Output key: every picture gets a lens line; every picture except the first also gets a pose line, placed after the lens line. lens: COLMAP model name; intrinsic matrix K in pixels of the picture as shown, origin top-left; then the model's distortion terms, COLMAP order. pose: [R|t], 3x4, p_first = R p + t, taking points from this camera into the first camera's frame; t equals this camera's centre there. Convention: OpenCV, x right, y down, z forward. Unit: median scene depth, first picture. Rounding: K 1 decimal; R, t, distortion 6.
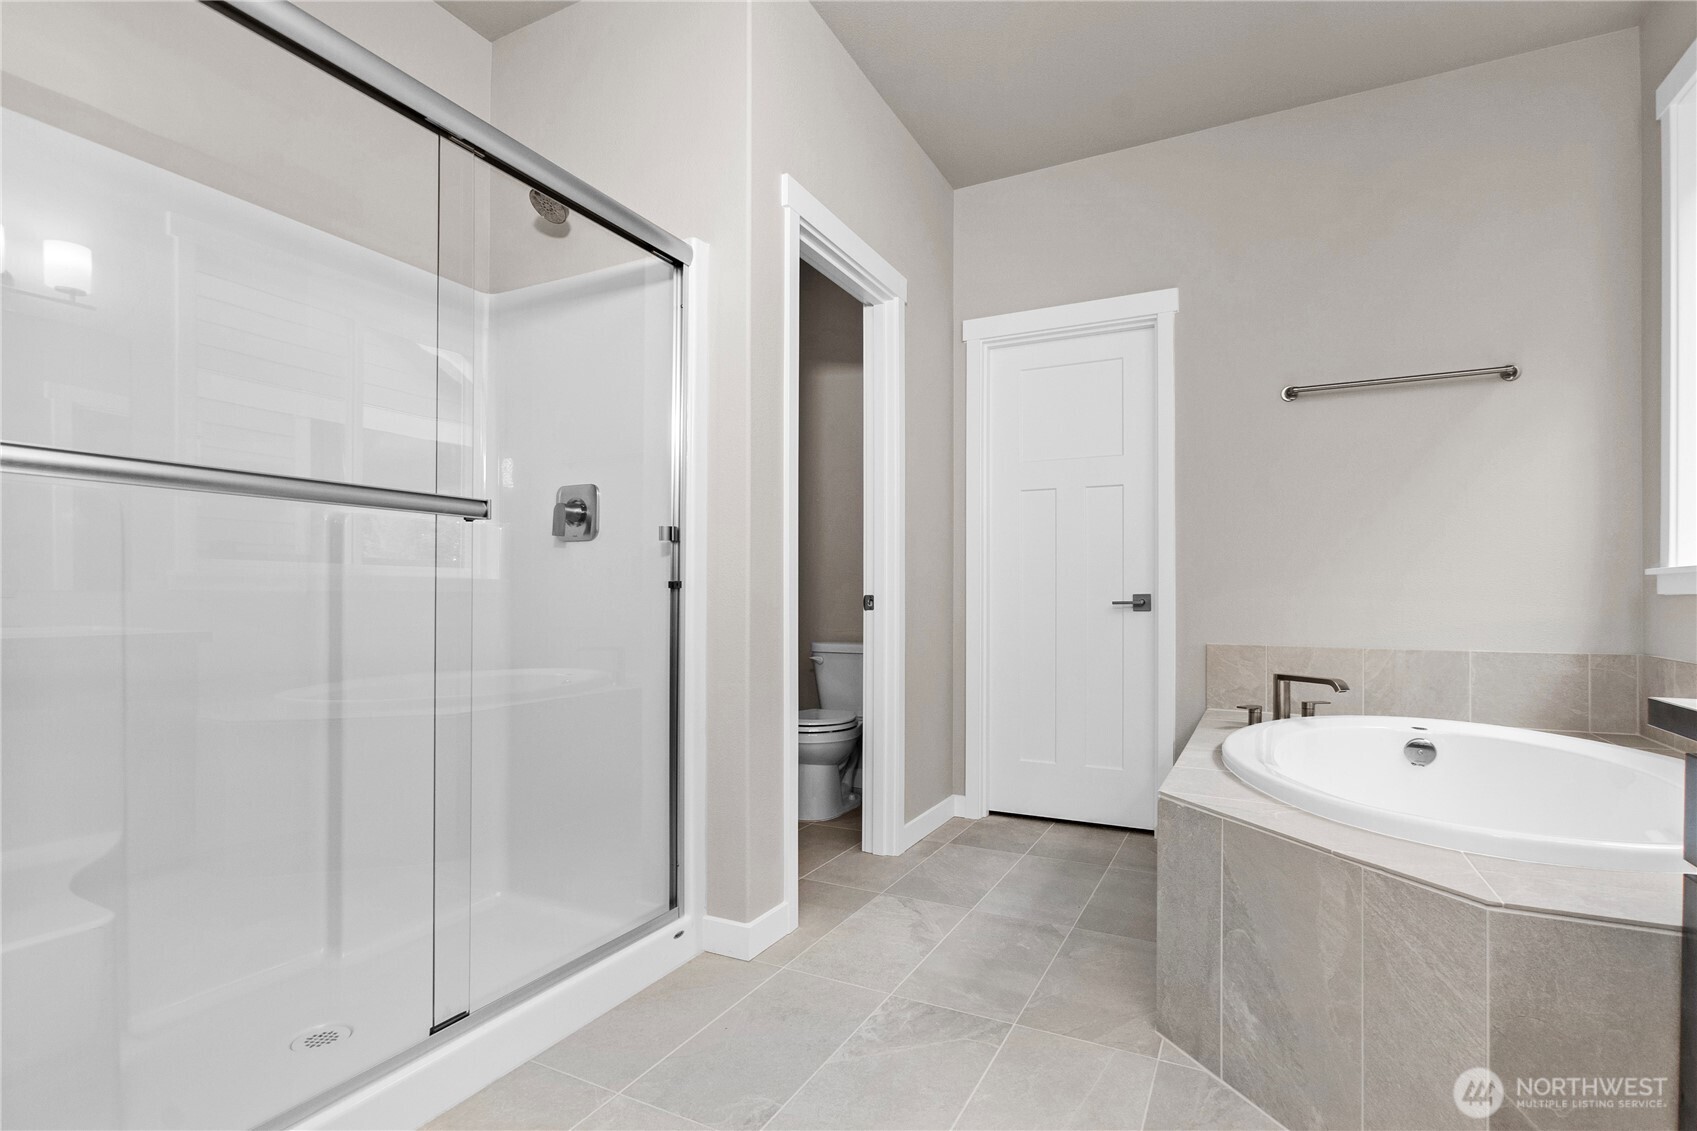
lens RADIAL K [[814.0, 0, 859.3], [0, 814.0, 596.1], [0, 0, 1]] dist [0.000963, 0.000727]
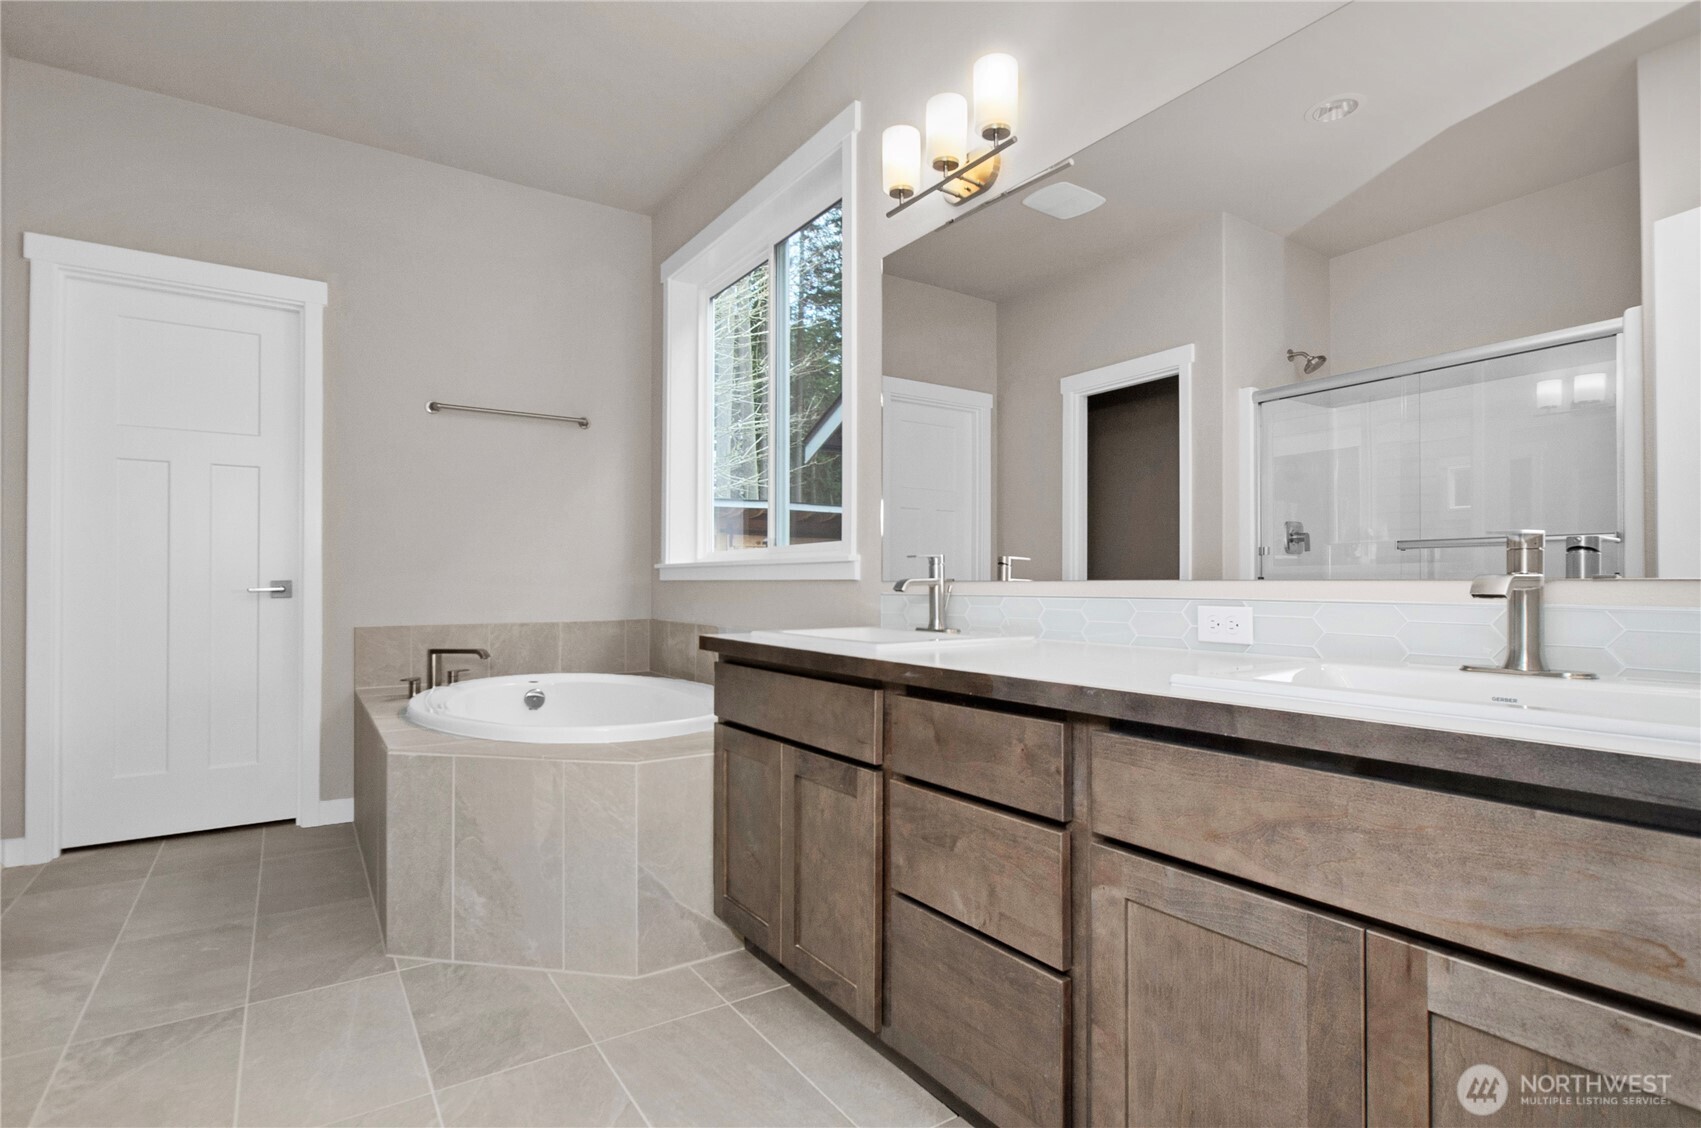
lens RADIAL K [[815.9, 0, 854.1], [0, 815.9, 570.1], [0, 0, 1]] dist [0.000963, 0.000727]
pose [[0.492258, 0.010355, 0.870388, -0.213785], [0.000634, 0.999925, -0.012255, -0.002546], [-0.870449, 0.006584, 0.492215, -0.107416]]
